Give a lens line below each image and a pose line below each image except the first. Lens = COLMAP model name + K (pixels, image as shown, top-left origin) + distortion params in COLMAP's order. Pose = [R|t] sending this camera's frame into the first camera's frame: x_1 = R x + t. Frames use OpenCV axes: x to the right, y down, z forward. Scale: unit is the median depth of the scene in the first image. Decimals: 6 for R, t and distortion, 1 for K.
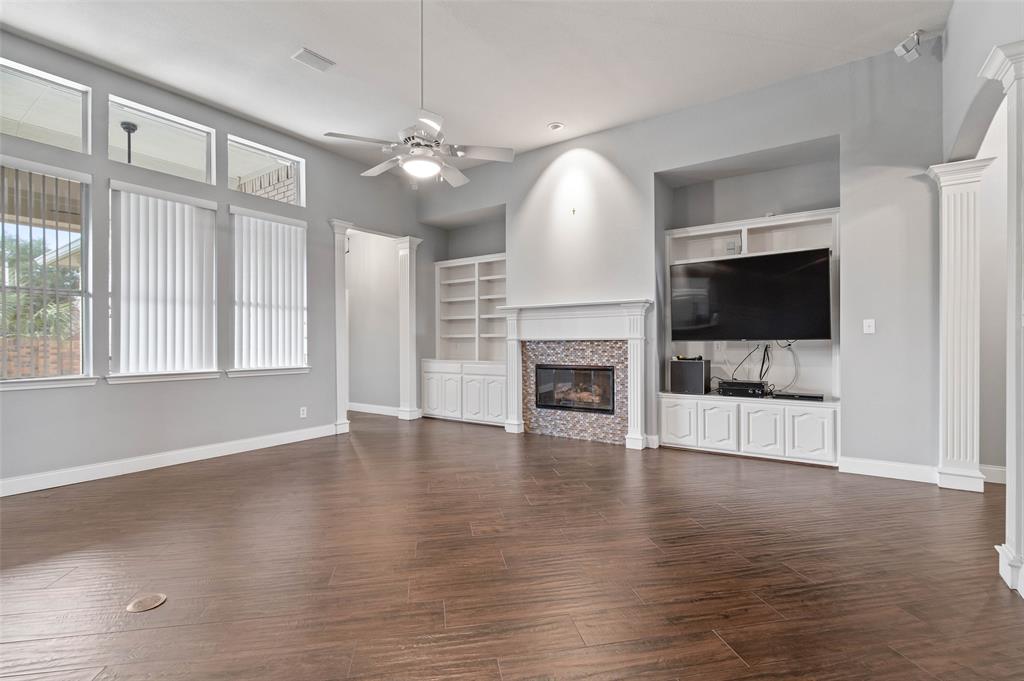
lens RADIAL K [[471.9, 0, 509.3], [0, 471.9, 337.7], [0, 0, 1]] dist [-0.014234, 0.002138]
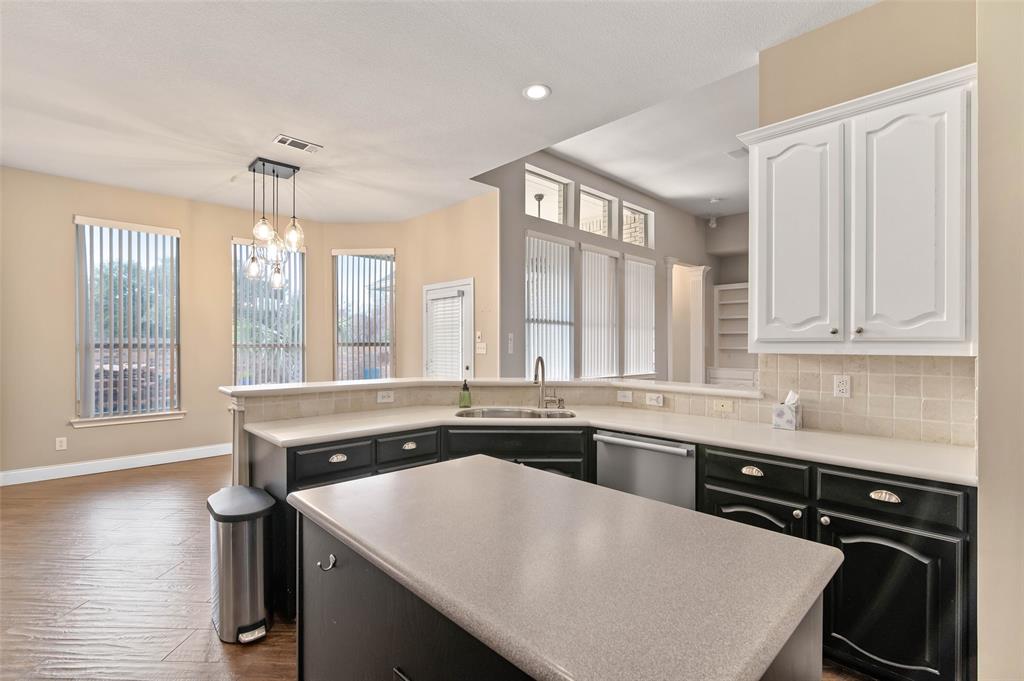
lens RADIAL K [[471.9, 0, 527.8], [0, 471.9, 344.4], [0, 0, 1]] dist [-0.014234, 0.002138]
pose [[0.980777, 0.007984, -0.194968, -0.586474], [-0.006318, 0.999938, 0.009166, -0.029820], [0.195029, -0.007758, 0.980767, -0.382148]]
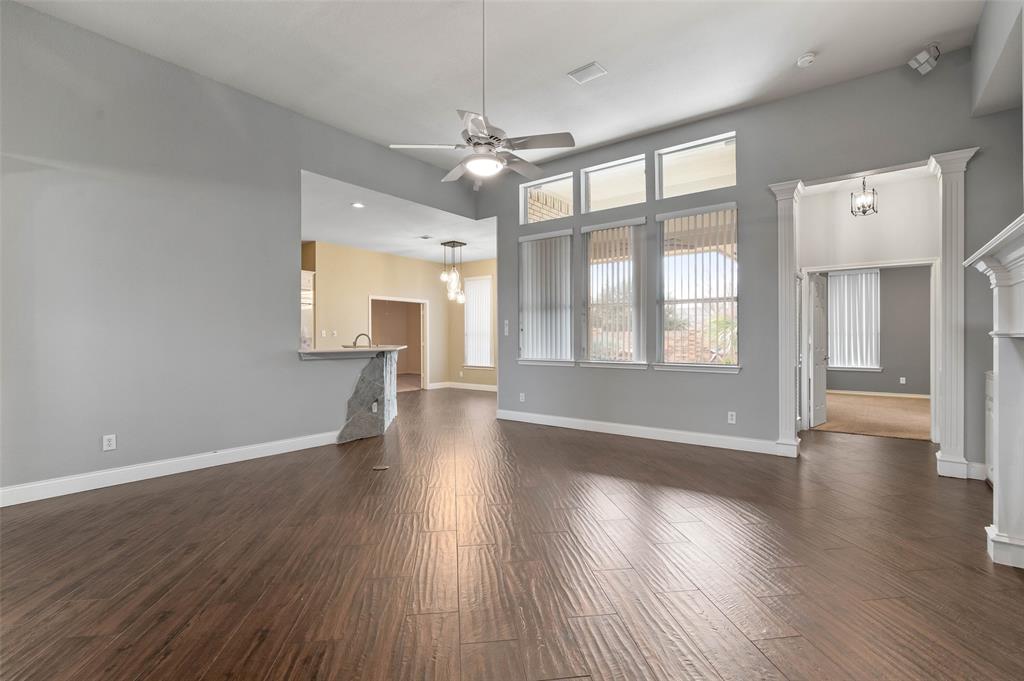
lens RADIAL K [[471.7, 0, 518.6], [0, 471.7, 333.6], [0, 0, 1]] dist [-0.011763, -0.000330]
pose [[-0.043569, -0.007274, -0.999024, 0.519594], [0.008071, 0.999938, -0.007632, 0.004261], [0.999018, -0.008396, -0.043508, 0.709848]]
